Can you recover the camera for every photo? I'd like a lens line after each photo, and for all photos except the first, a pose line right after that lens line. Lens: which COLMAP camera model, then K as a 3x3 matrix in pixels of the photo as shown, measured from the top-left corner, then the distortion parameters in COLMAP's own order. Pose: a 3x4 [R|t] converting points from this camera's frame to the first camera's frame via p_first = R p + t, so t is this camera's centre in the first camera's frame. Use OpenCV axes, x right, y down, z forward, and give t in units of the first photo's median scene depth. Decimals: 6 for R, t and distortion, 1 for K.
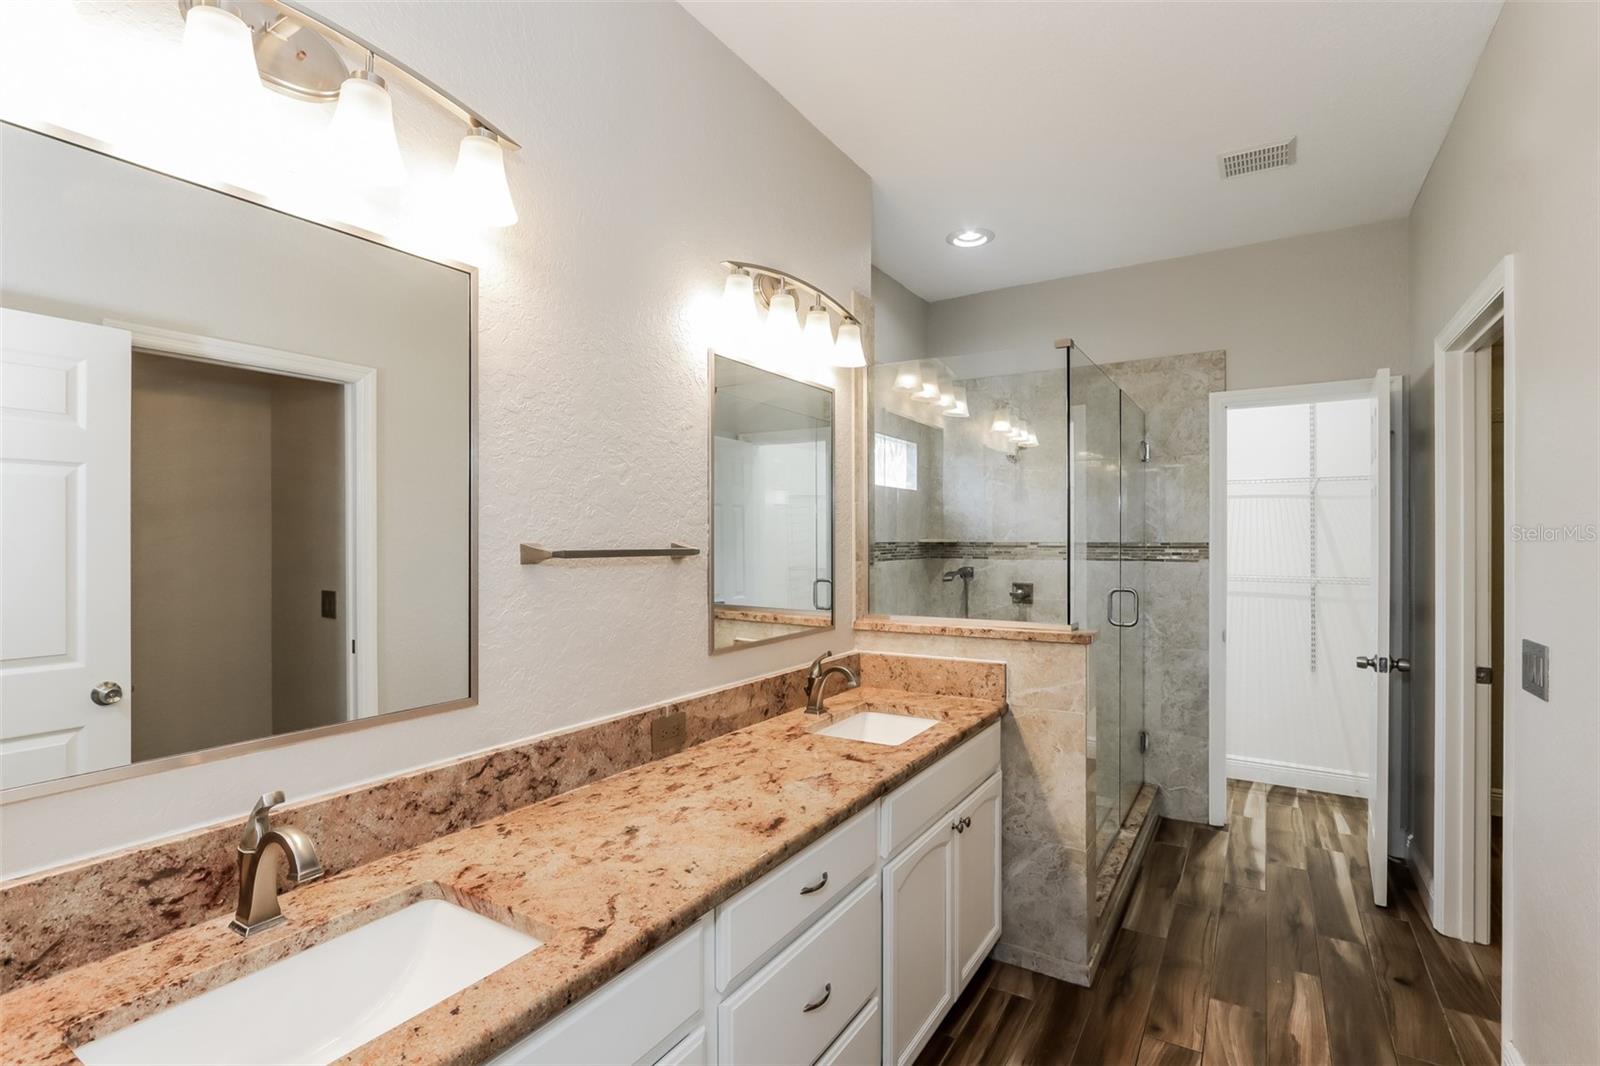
lens RADIAL K [[761.2, 0, 787.1], [0, 761.2, 532.7], [0, 0, 1]] dist [-0.002670, 0.000098]
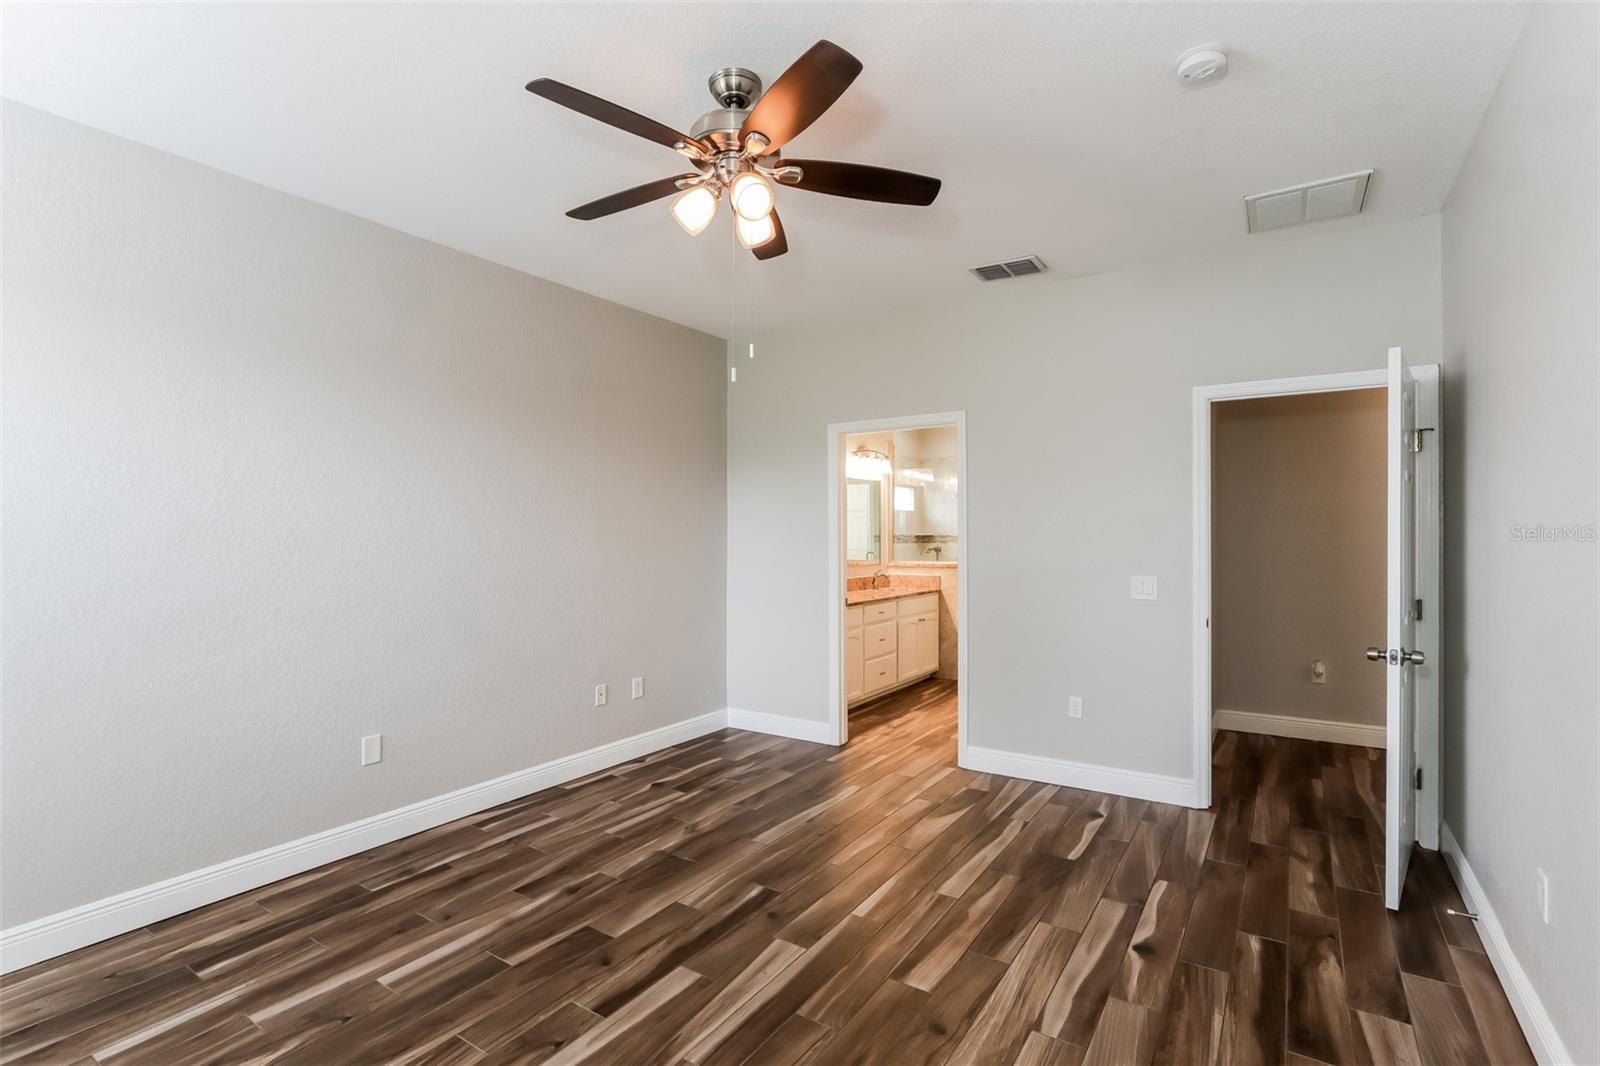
lens RADIAL K [[761.2, 0, 787.1], [0, 761.2, 532.7], [0, 0, 1]] dist [-0.002670, 0.000098]
pose [[0.999714, -0.003016, -0.023730, -0.146841], [0.003132, 0.999983, 0.004823, -0.005831], [0.023715, -0.004896, 0.999707, -1.235080]]
